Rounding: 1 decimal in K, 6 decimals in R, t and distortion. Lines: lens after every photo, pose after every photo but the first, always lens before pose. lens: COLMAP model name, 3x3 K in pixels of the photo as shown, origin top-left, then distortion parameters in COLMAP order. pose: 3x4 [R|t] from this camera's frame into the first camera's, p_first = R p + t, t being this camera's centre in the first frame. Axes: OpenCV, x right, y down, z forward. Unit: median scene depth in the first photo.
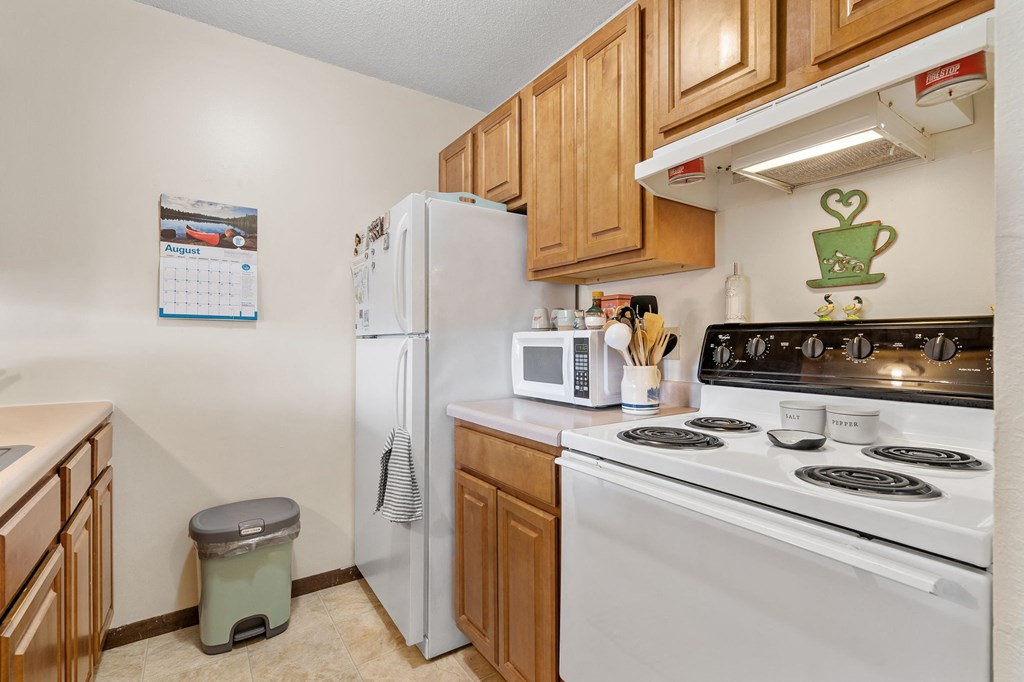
lens RADIAL K [[470.9, 0, 512.3], [0, 470.9, 342.3], [0, 0, 1]] dist [-0.001466, 0.000231]
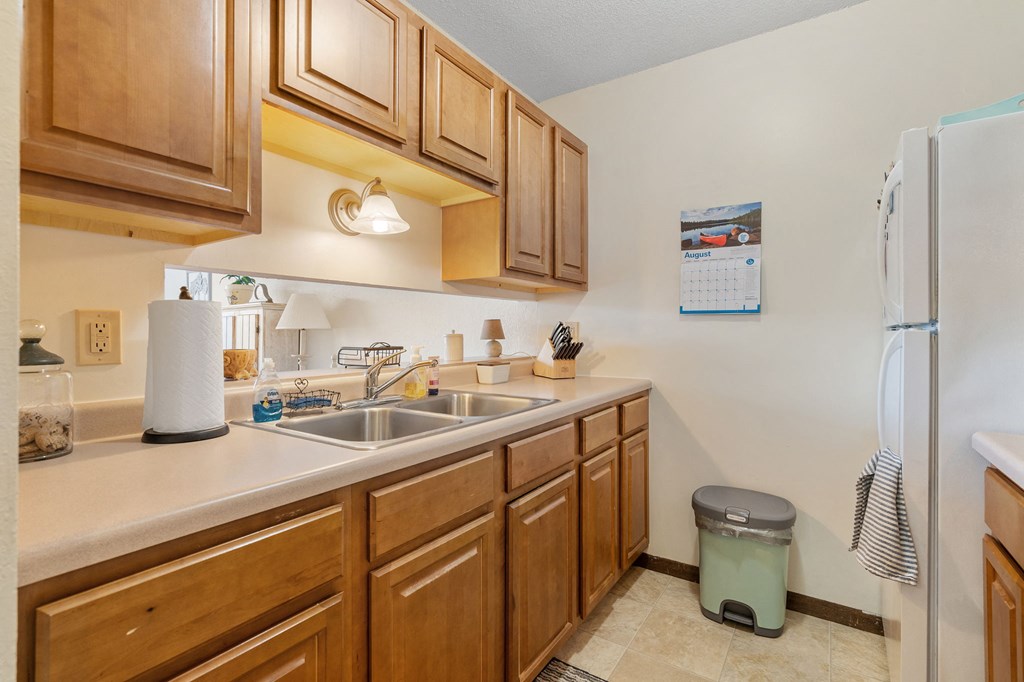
lens RADIAL K [[470.9, 0, 503.5], [0, 470.9, 328.9], [0, 0, 1]] dist [-0.001466, 0.000231]
pose [[0.368252, -0.006144, -0.929706, 0.211903], [-0.002482, 0.999968, -0.007592, -0.004494], [0.929723, 0.005103, 0.368225, 0.140287]]
